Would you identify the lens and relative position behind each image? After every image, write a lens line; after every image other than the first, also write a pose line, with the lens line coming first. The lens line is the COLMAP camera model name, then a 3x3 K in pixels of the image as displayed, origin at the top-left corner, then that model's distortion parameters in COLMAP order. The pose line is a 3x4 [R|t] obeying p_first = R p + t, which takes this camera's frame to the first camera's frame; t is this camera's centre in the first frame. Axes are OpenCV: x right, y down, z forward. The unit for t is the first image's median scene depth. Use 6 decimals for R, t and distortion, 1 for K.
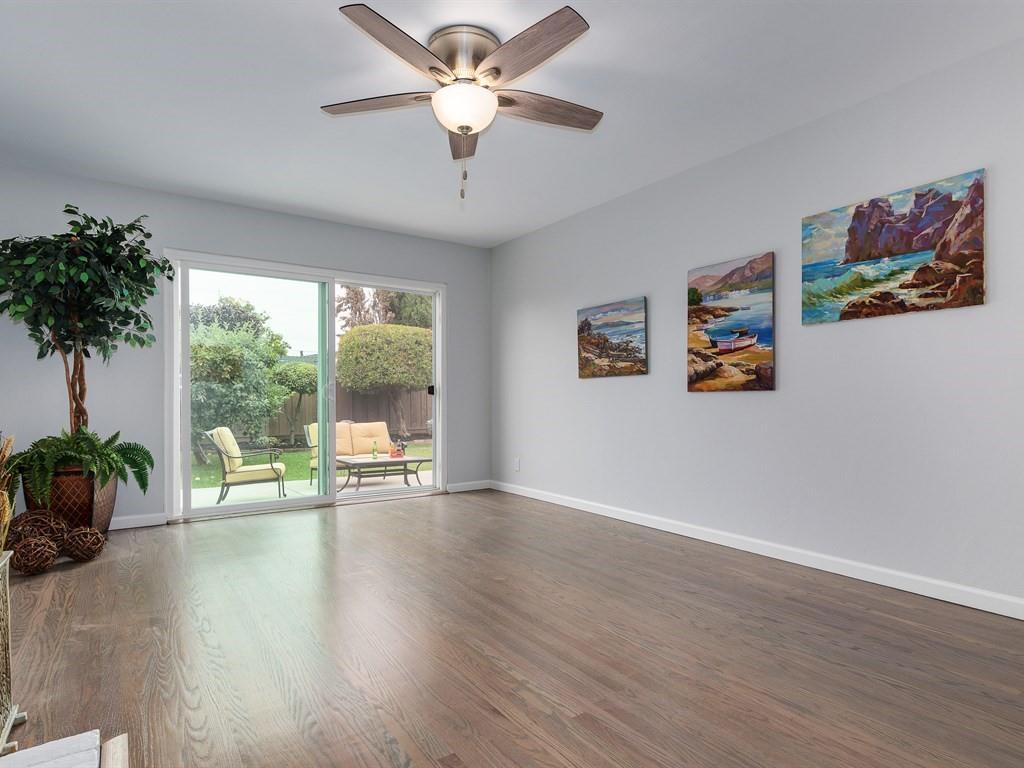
lens RADIAL K [[565.3, 0, 511.3], [0, 565.3, 390.2], [0, 0, 1]] dist [0.000720, 0.000261]
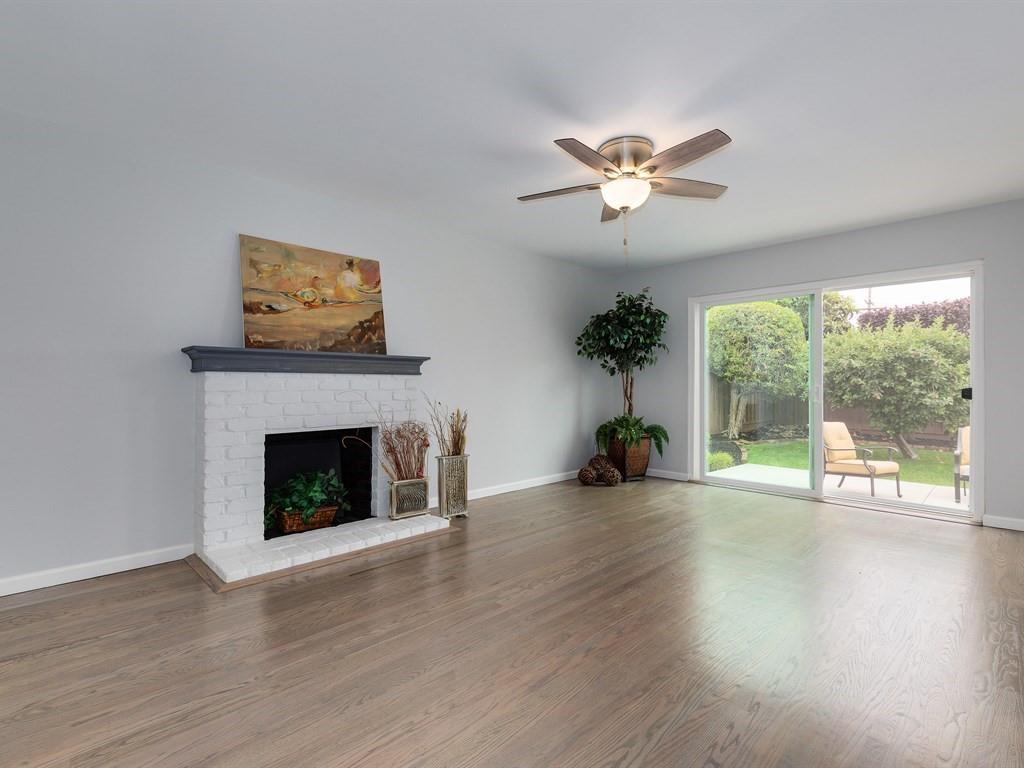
lens RADIAL K [[503.0, 0, 512.0], [0, 503.0, 384.0], [0, 0, 1]] dist [-0.001014, -0.000412]
pose [[0.163429, -0.001680, -0.986554, 0.281068], [0.005826, 0.999983, -0.000738, -0.010588], [0.986538, -0.005627, 0.163436, 0.144894]]
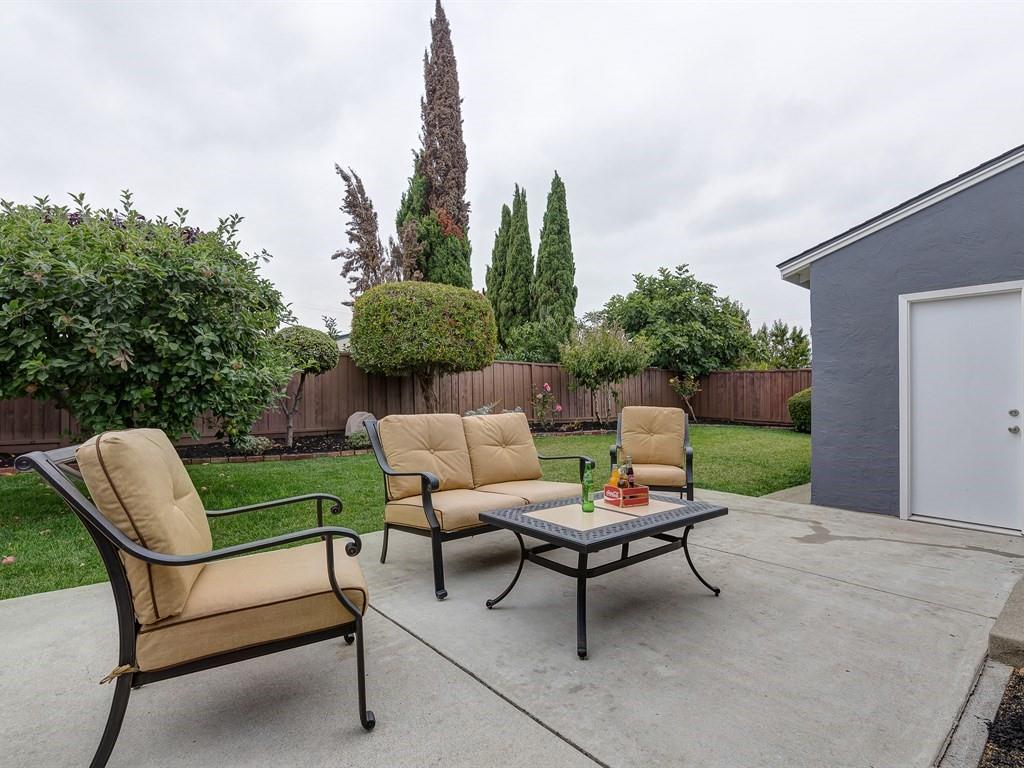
lens RADIAL K [[503.0, 0, 512.0], [0, 503.0, 384.0], [0, 0, 1]] dist [-0.001014, -0.000412]
pose [[0.996103, 0.005935, 0.088002, -0.260557], [-0.005490, 0.999971, -0.005293, 0.032271], [-0.088031, 0.004789, 0.996106, 0.550011]]
